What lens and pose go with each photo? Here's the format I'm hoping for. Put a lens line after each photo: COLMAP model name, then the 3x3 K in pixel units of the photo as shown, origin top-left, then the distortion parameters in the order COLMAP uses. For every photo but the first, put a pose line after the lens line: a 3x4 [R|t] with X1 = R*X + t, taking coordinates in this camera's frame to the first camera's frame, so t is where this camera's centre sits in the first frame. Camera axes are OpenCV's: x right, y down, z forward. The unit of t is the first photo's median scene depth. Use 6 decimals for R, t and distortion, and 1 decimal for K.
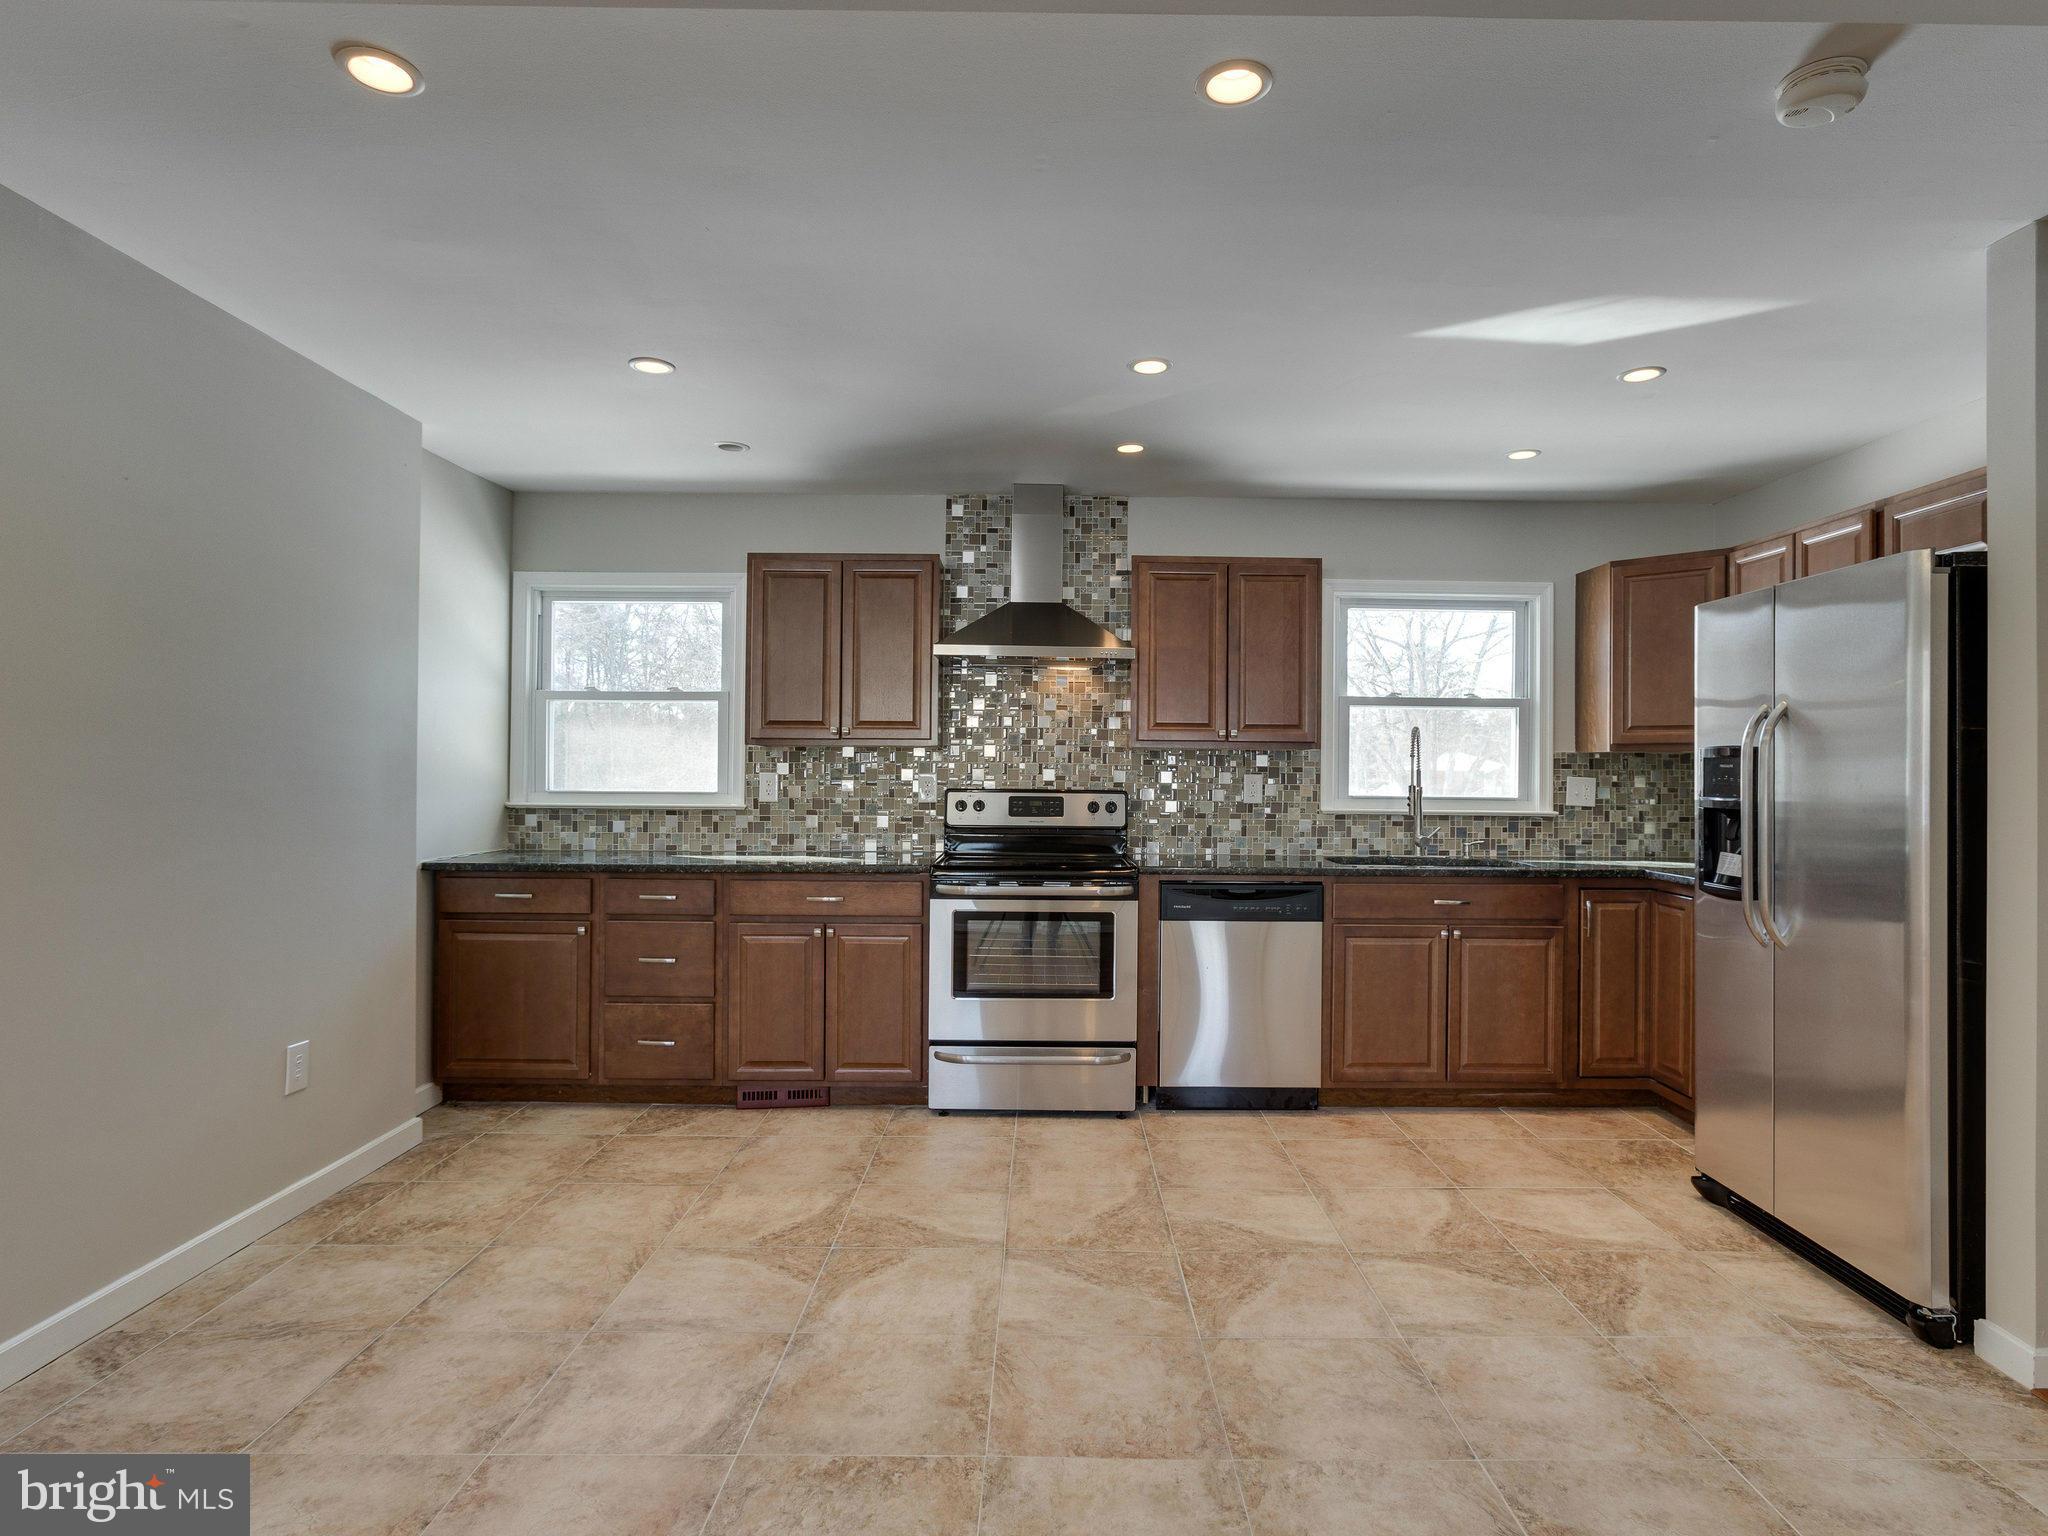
lens RADIAL K [[1129.5, 0, 1056.4], [0, 1129.5, 761.7], [0, 0, 1]] dist [-0.031024, 0.023113]
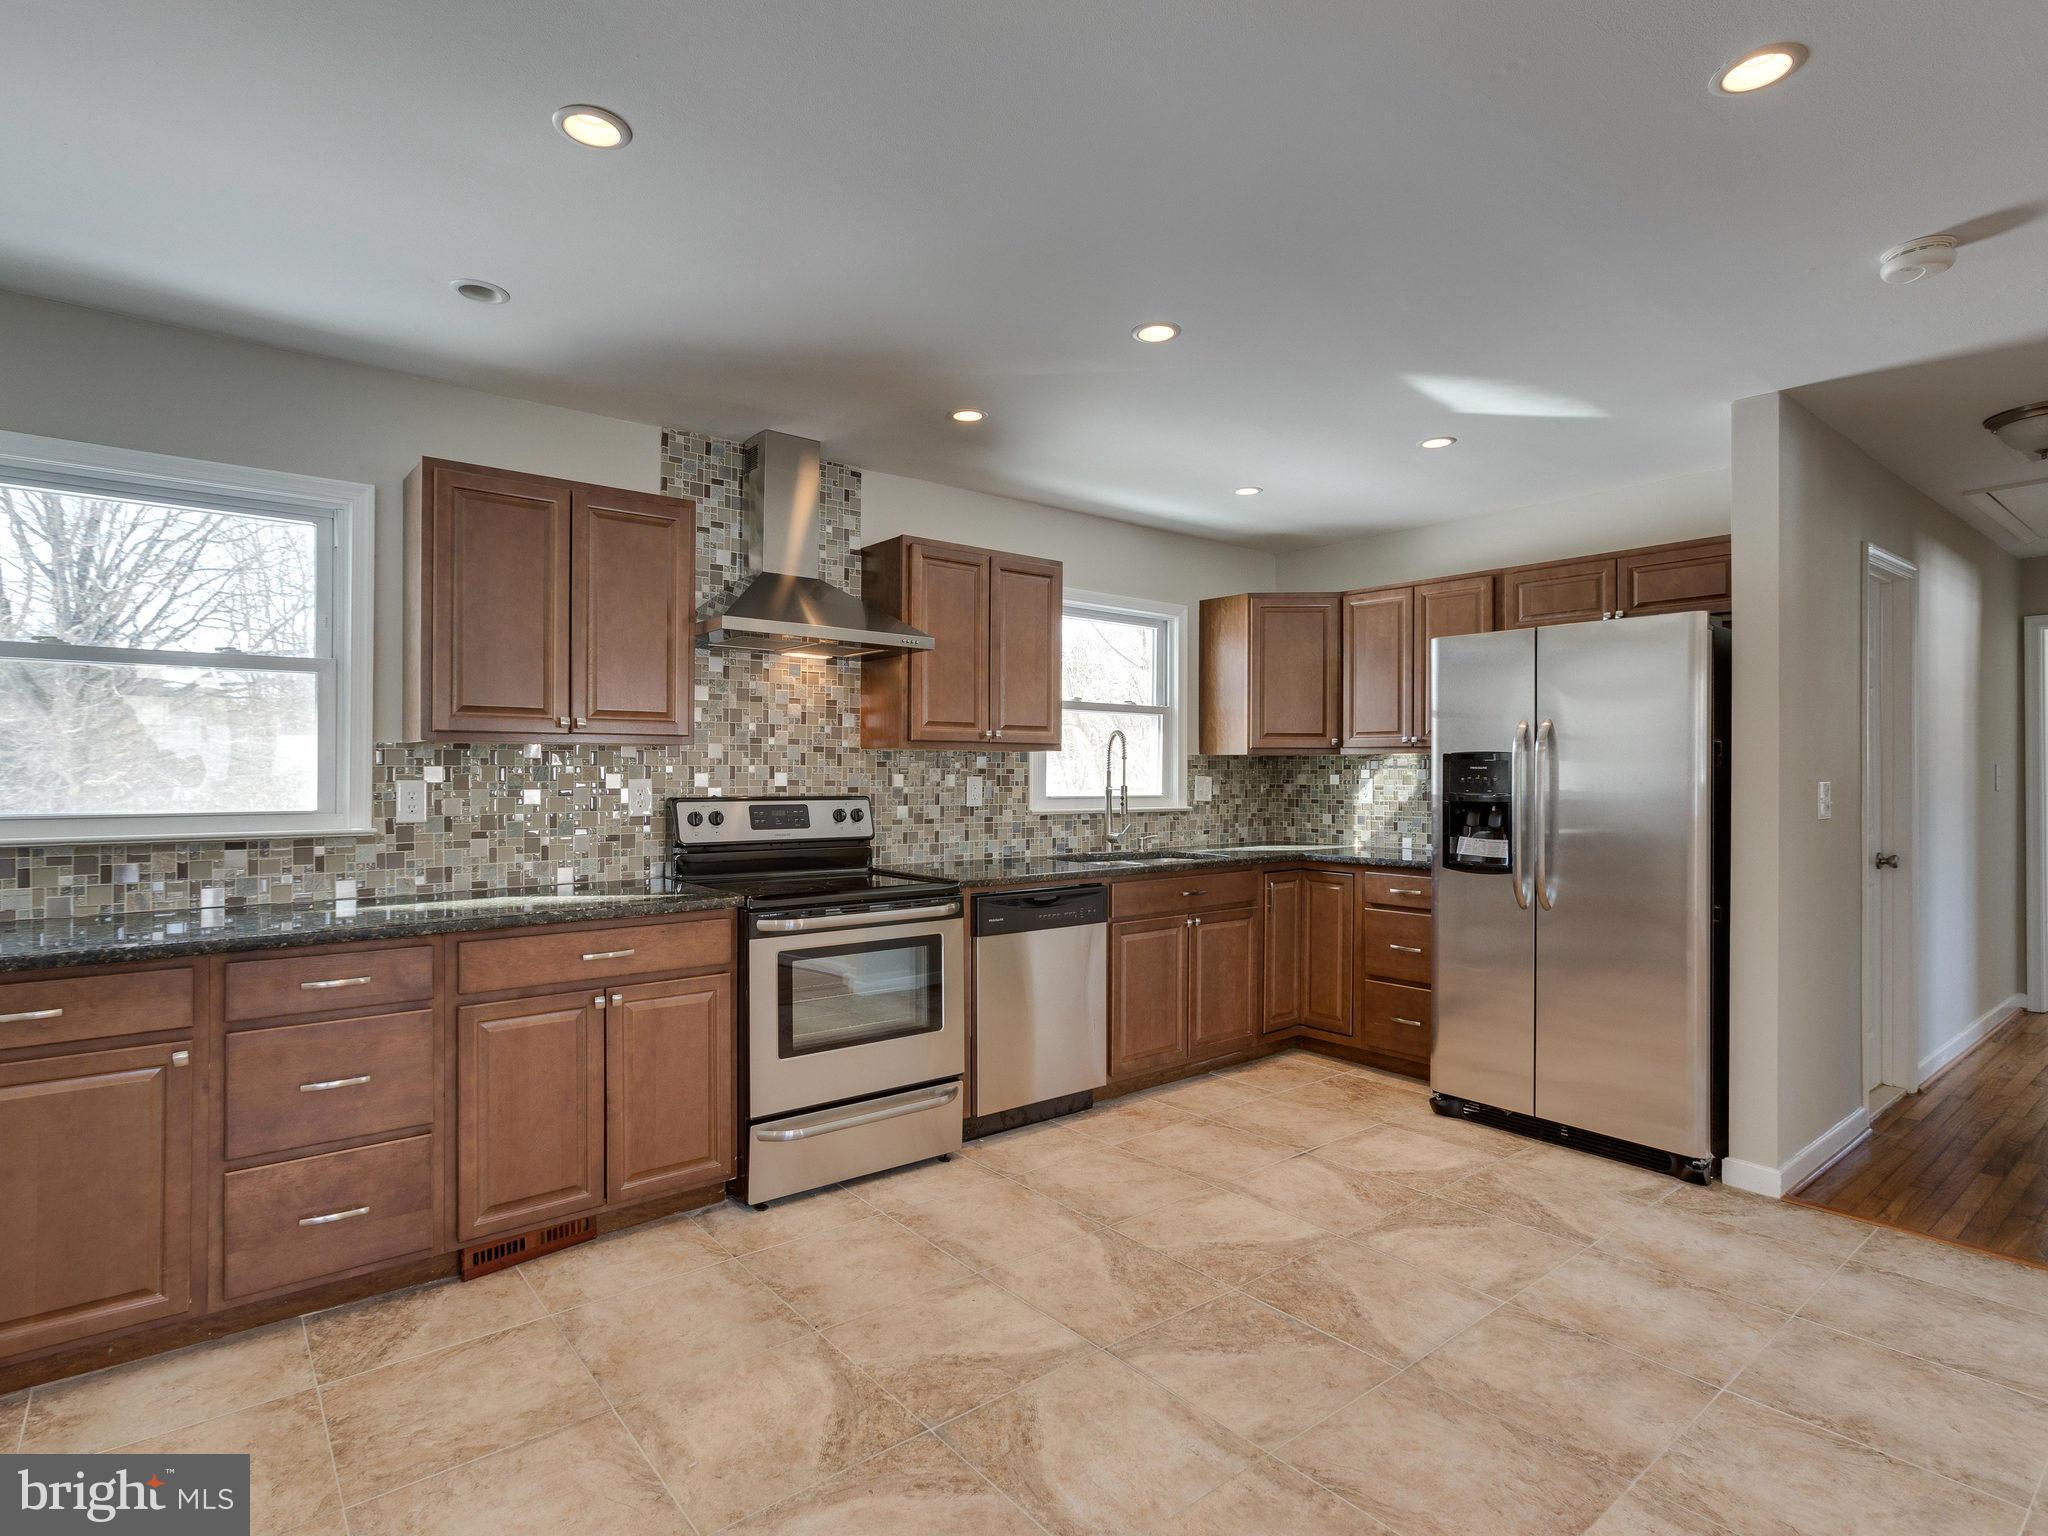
lens RADIAL K [[1047.4, 0, 1009.8], [0, 1047.4, 767.5], [0, 0, 1]] dist [-0.020585, 0.014691]
pose [[0.786562, -0.003850, 0.617499, -0.382146], [0.000248, 0.999982, 0.005918, -0.002009], [-0.617511, -0.004501, 0.786549, 0.289219]]
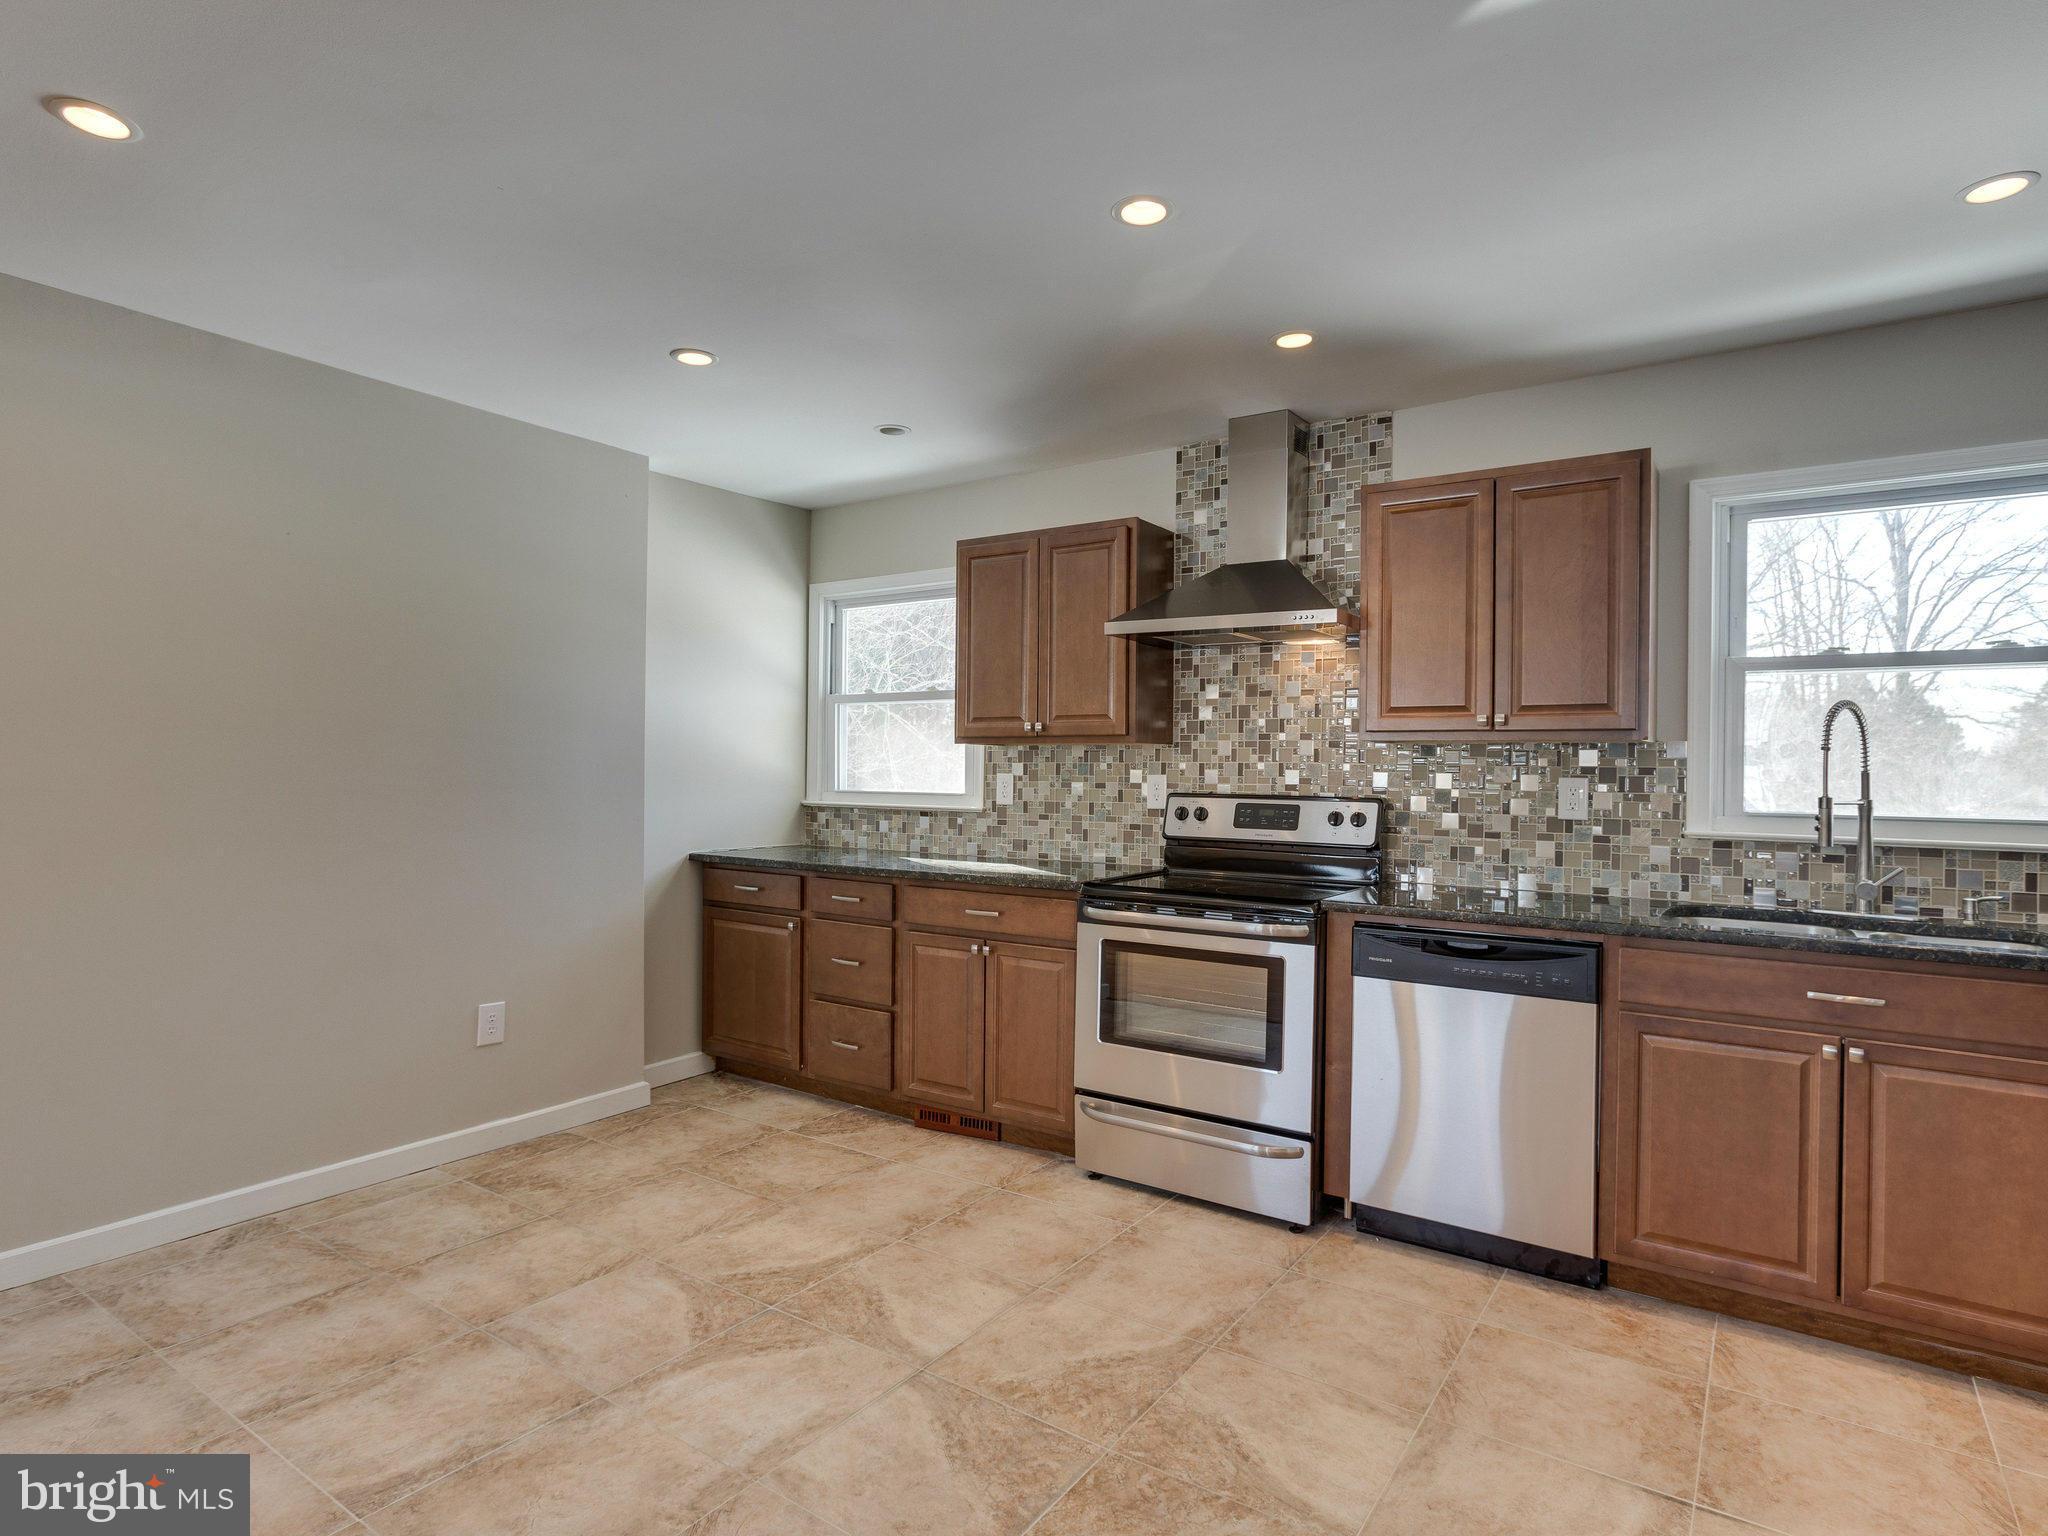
lens RADIAL K [[1109.3, 0, 1024.0], [0, 1109.3, 768.0], [0, 0, 1]] dist [-0.031076, 0.026169]
pose [[0.818123, -0.000346, -0.575044, 0.306511], [0.000701, 1.000000, 0.000395, 0.004989], [0.575043, -0.000726, 0.818123, 0.268144]]
